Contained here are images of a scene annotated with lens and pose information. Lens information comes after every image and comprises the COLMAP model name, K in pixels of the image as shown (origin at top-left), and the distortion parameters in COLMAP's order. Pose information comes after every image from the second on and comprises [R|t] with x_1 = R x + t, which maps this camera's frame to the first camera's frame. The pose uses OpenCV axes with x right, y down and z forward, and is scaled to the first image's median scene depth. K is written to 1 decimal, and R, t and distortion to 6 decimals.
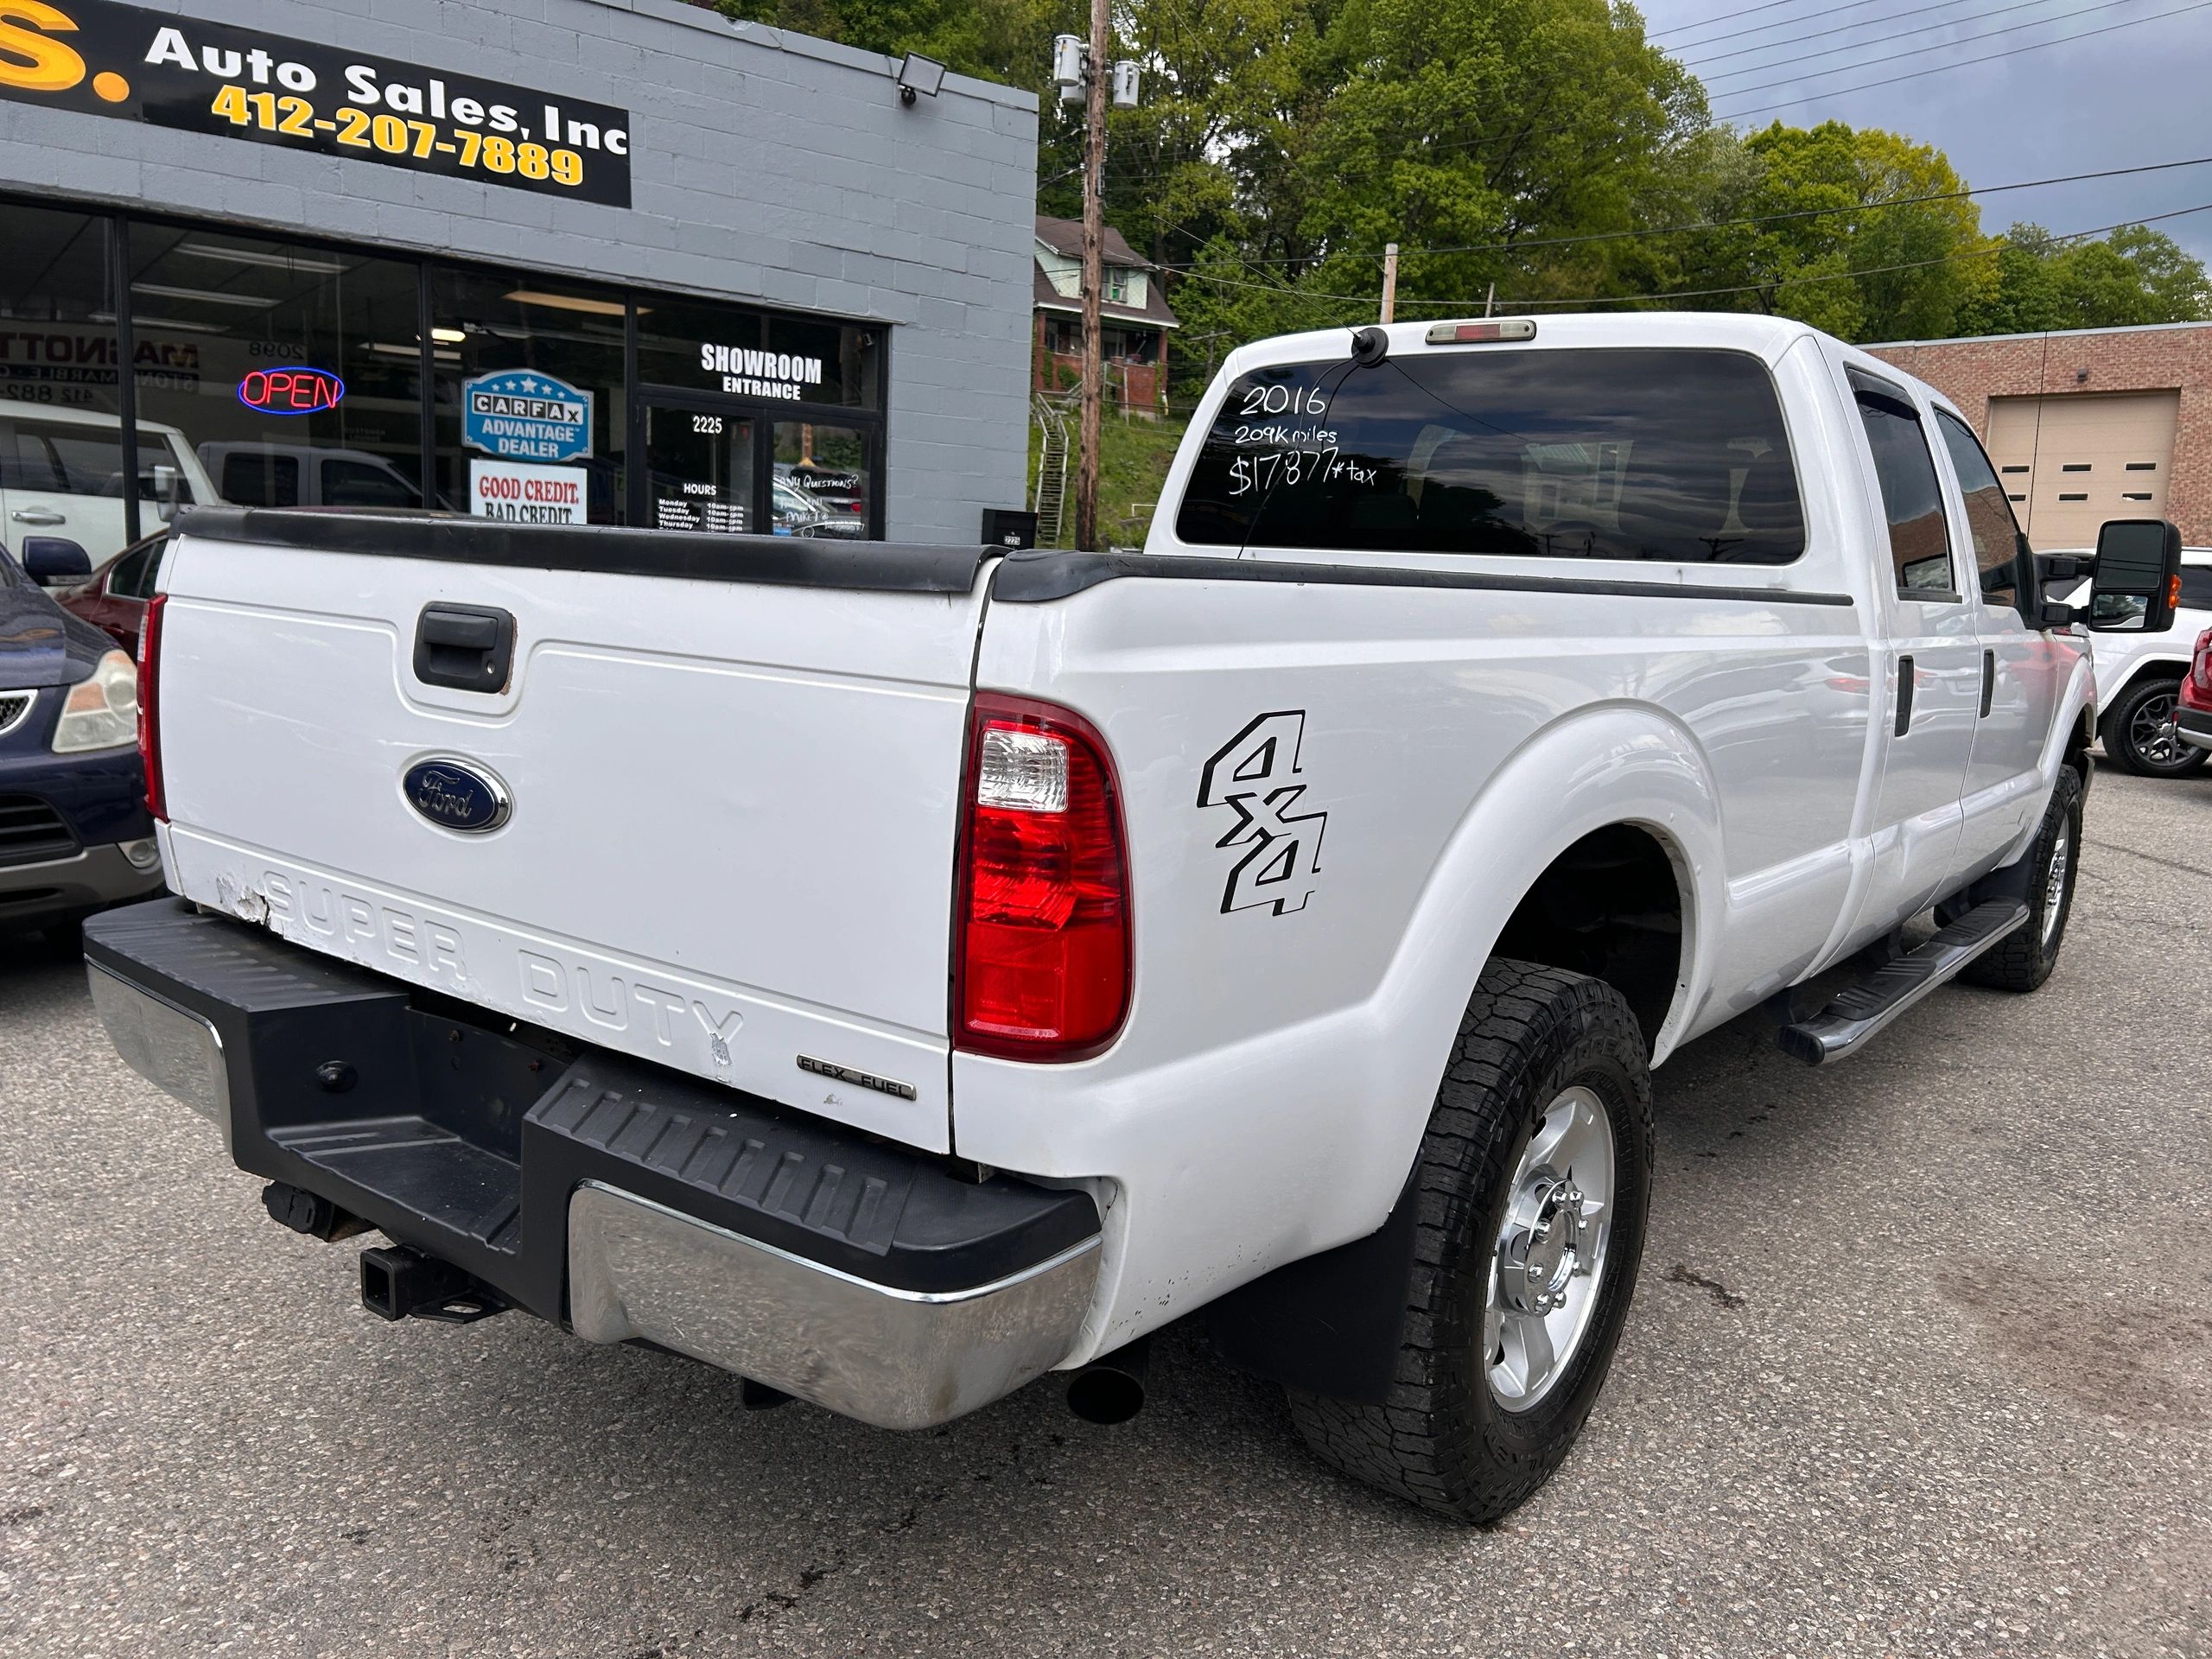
lens RADIAL K [[1677.0, 0, 1115.6], [0, 1677.0, 840.5], [0, 0, 1]] dist [0.045085, -0.046310]
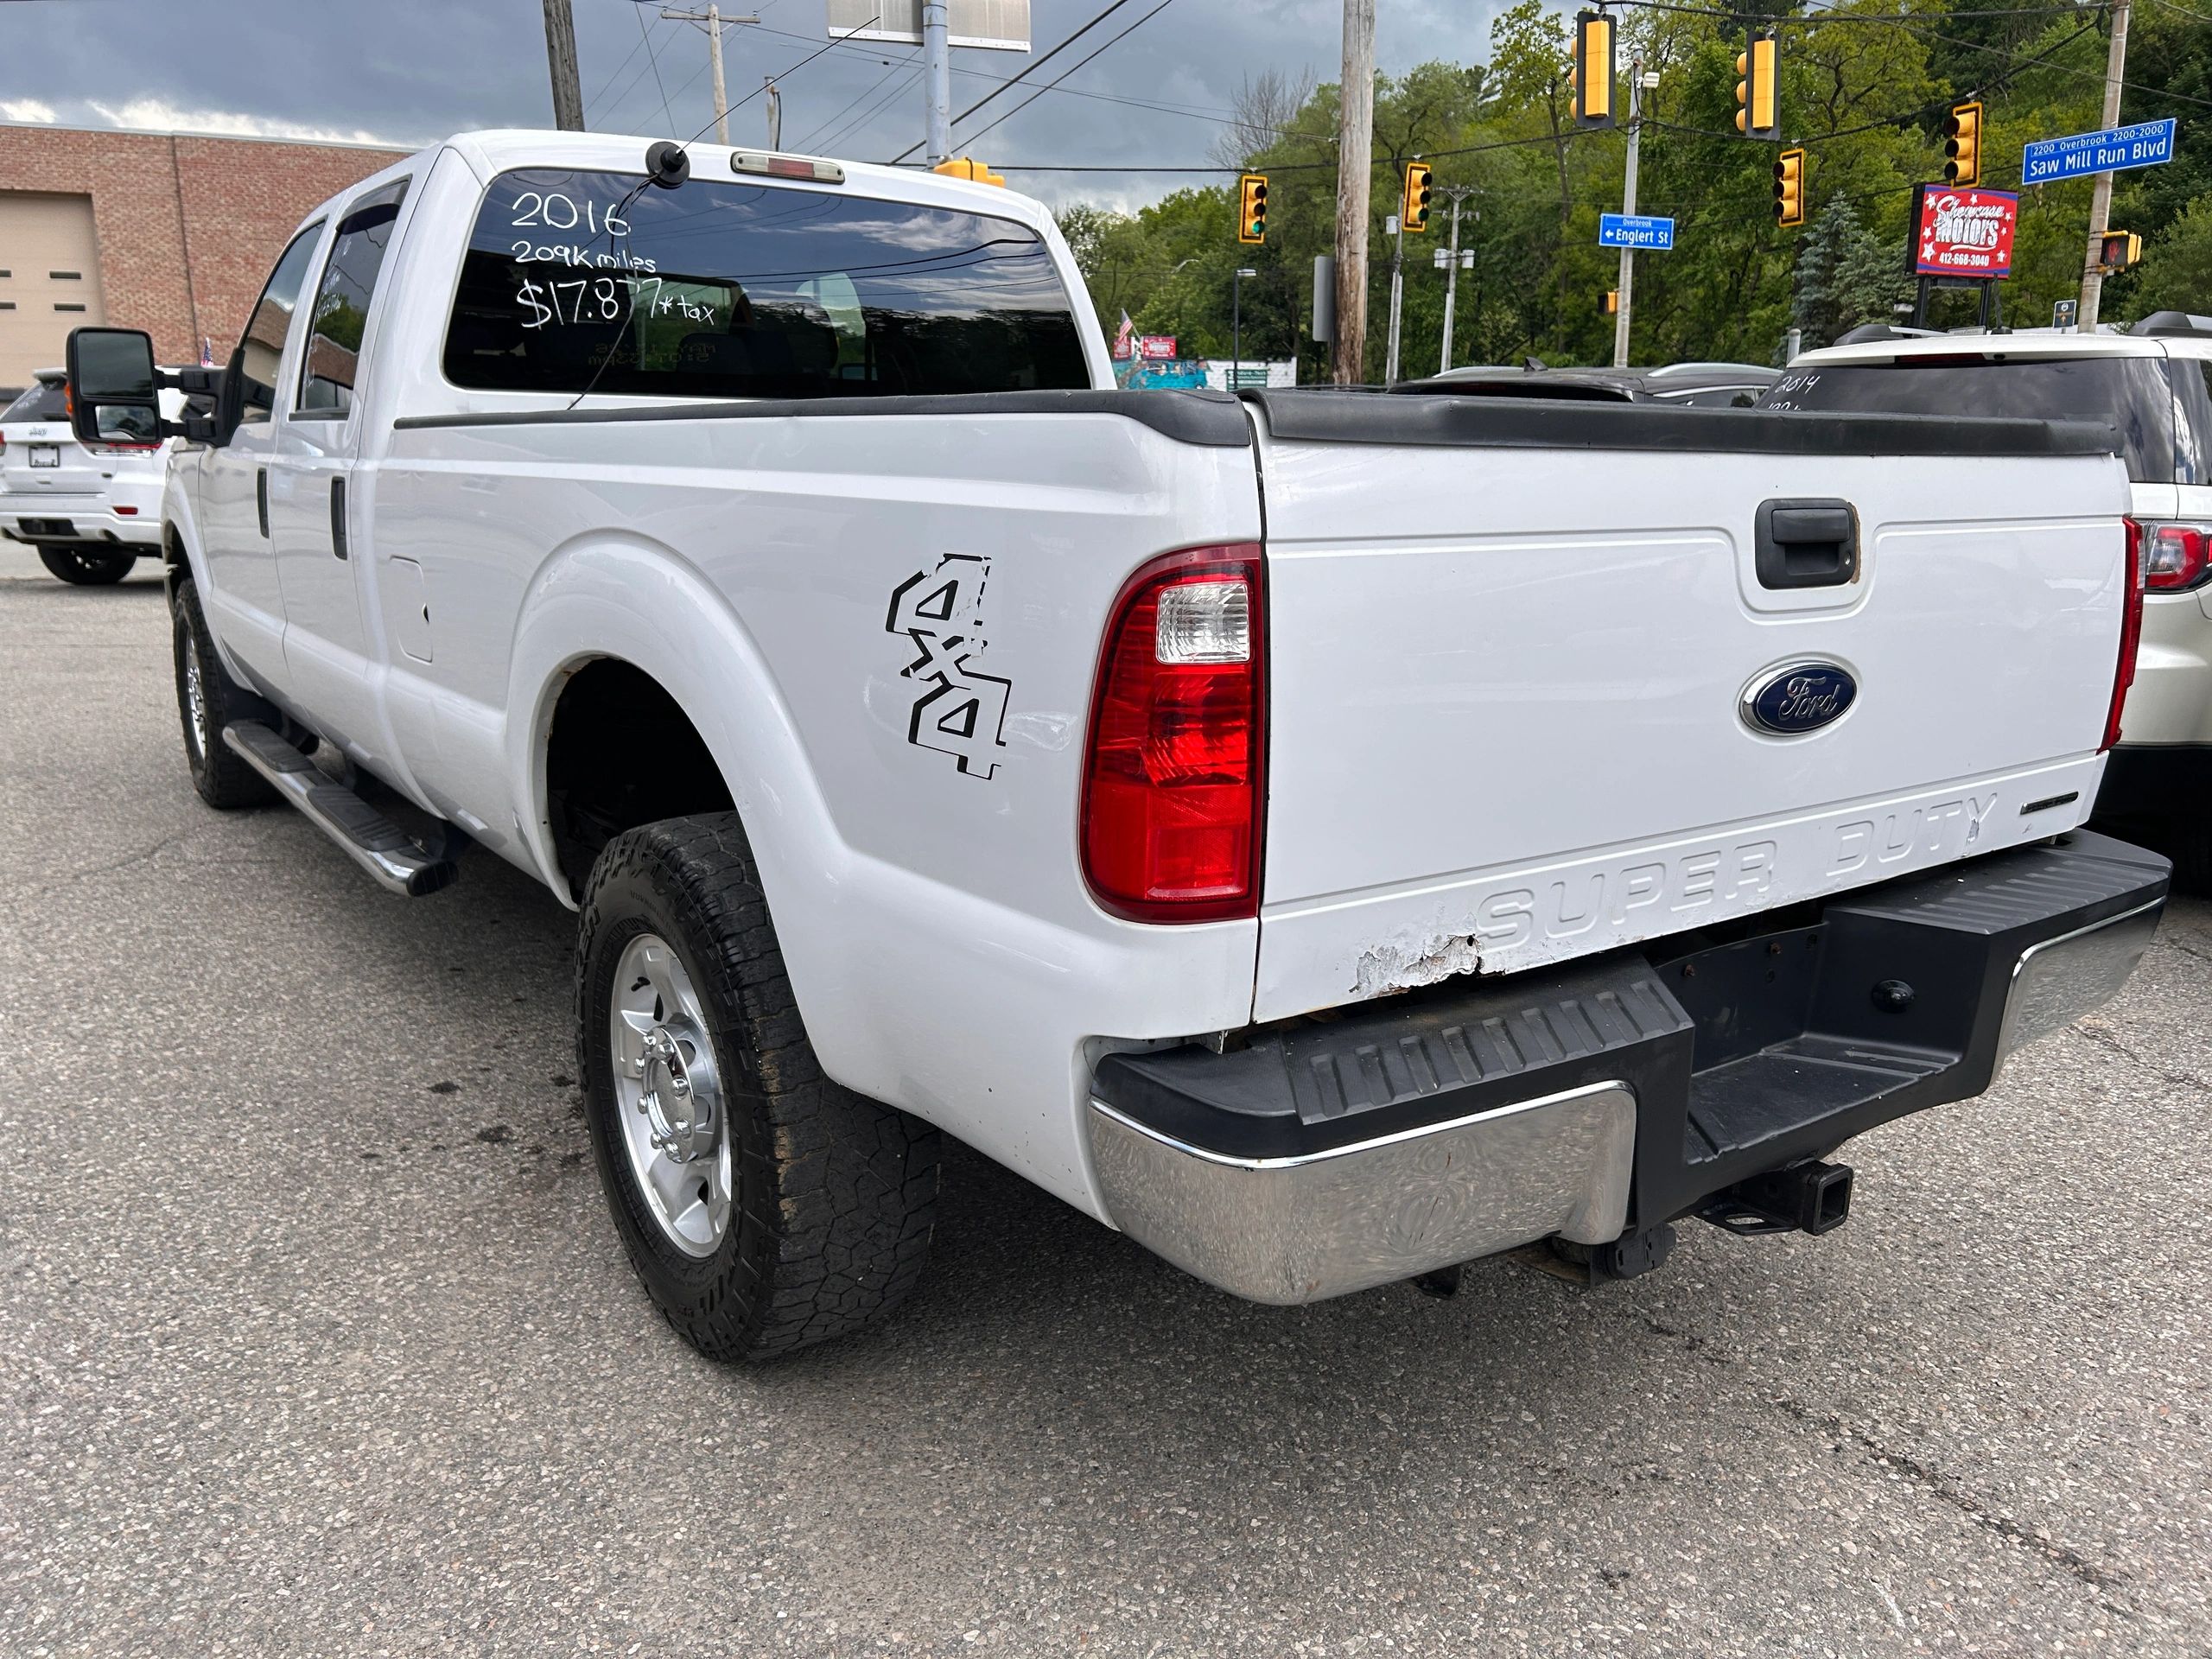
lens RADIAL K [[1677.0, 0, 1115.6], [0, 1677.0, 840.5], [0, 0, 1]] dist [0.045085, -0.046310]
pose [[0.292527, -0.260260, 0.920159, -1.223087], [0.159088, 0.962086, 0.221543, -0.194026], [-0.942931, 0.081579, 0.322841, 0.919547]]
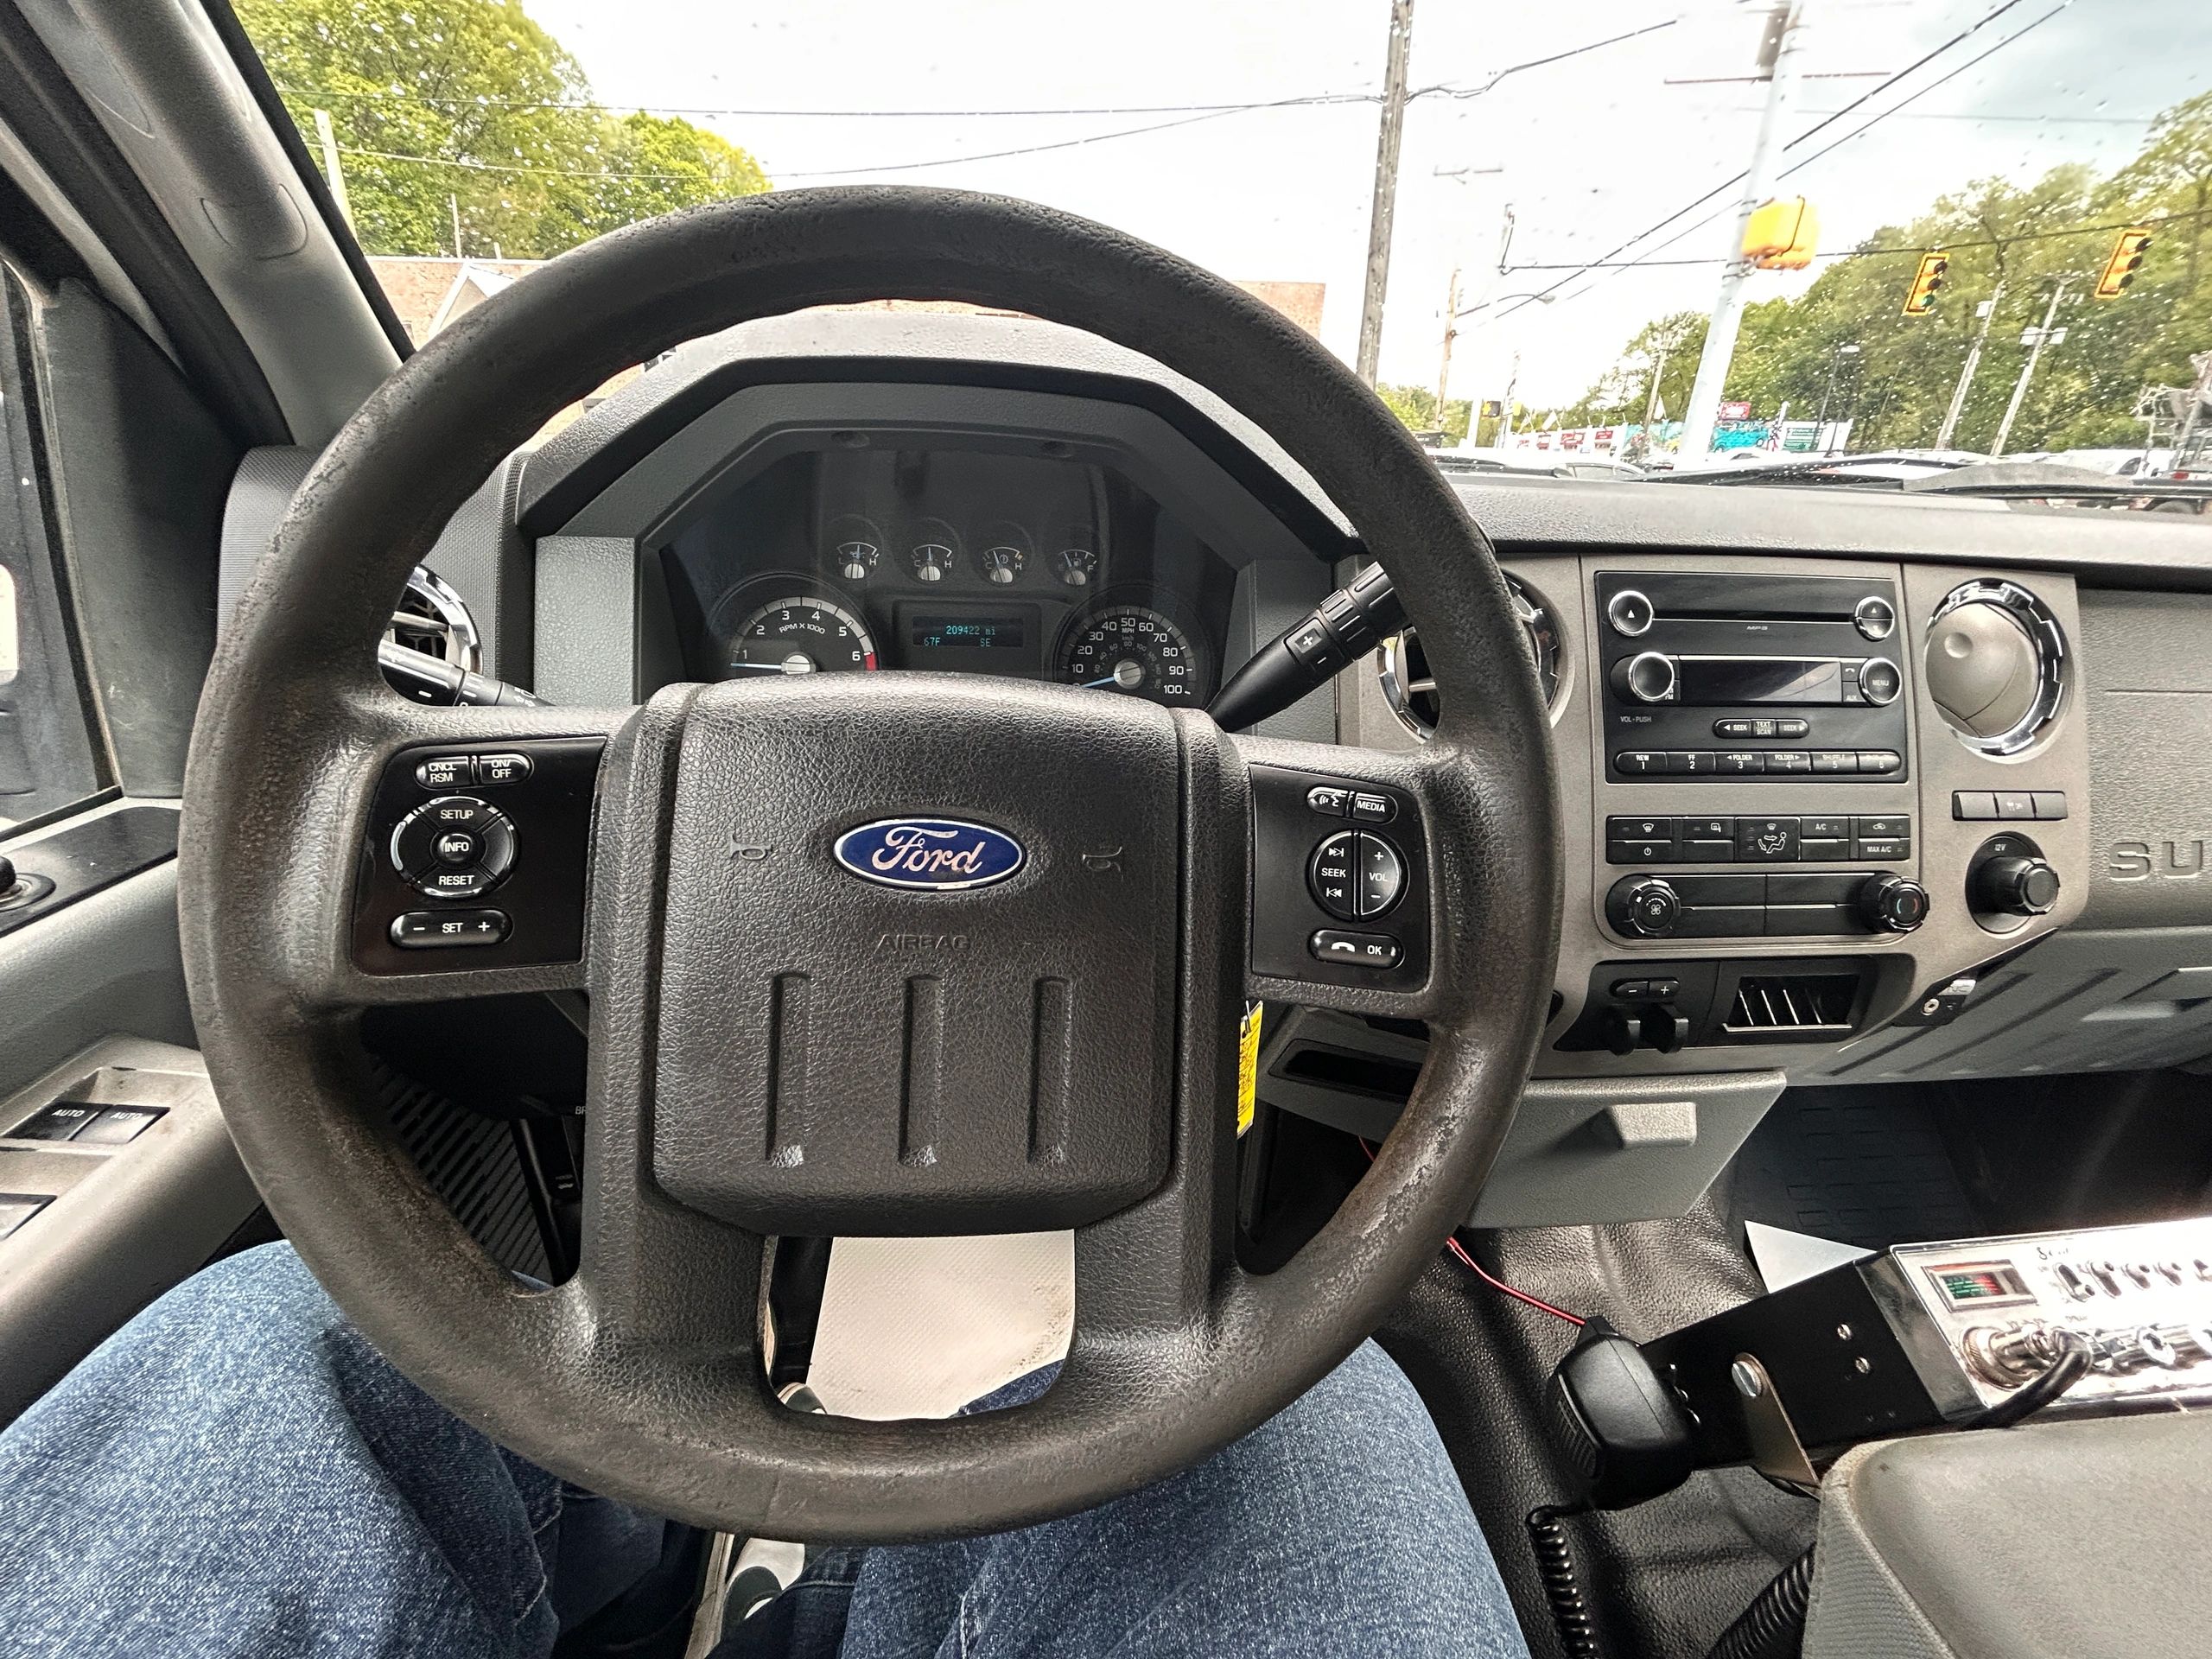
lens RADIAL K [[887.5, 0, 1102.7], [0, 887.5, 831.5], [0, 0, 1]] dist [-0.000611, 0.000477]
pose [[0.728578, -0.284177, 0.623231, 0.585963], [0.108057, 0.946168, 0.305106, -0.413340], [-0.676386, -0.154949, 0.720065, 2.309875]]
